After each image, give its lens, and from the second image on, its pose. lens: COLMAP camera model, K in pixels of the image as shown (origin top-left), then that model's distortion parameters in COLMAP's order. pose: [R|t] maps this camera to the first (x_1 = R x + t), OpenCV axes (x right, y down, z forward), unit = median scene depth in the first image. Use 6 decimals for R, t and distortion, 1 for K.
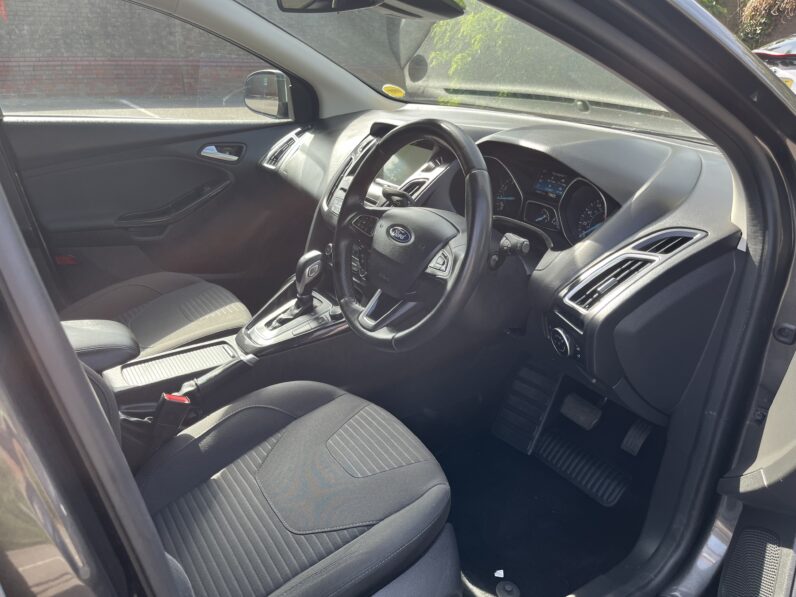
lens RADIAL K [[610.0, 0, 399.7], [0, 610.0, 300.3], [0, 0, 1]] dist [0.078559, -0.121492]
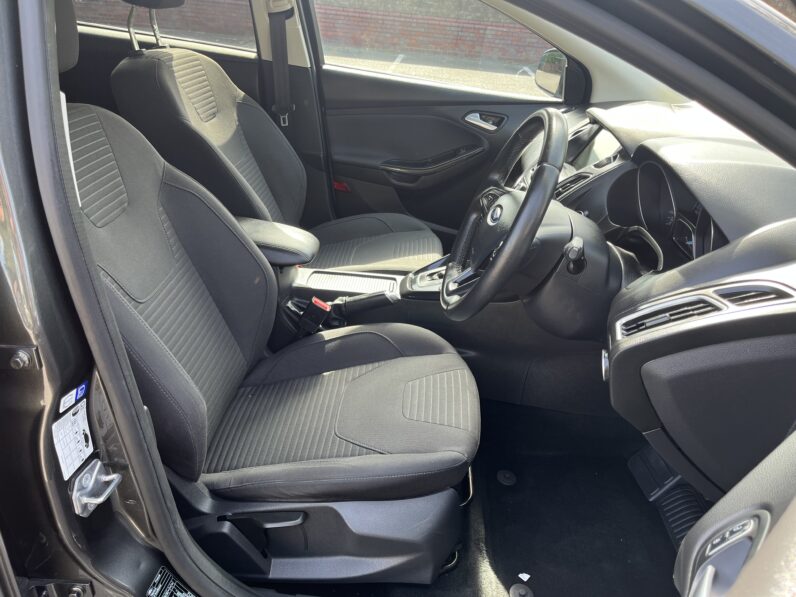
lens RADIAL K [[610.0, 0, 399.7], [0, 610.0, 300.3], [0, 0, 1]] dist [0.078559, -0.121492]
pose [[0.802499, 0.307707, -0.511186, 0.361241], [-0.289570, 0.949951, 0.117230, -0.035284], [0.521675, 0.053947, 0.851437, 0.027624]]
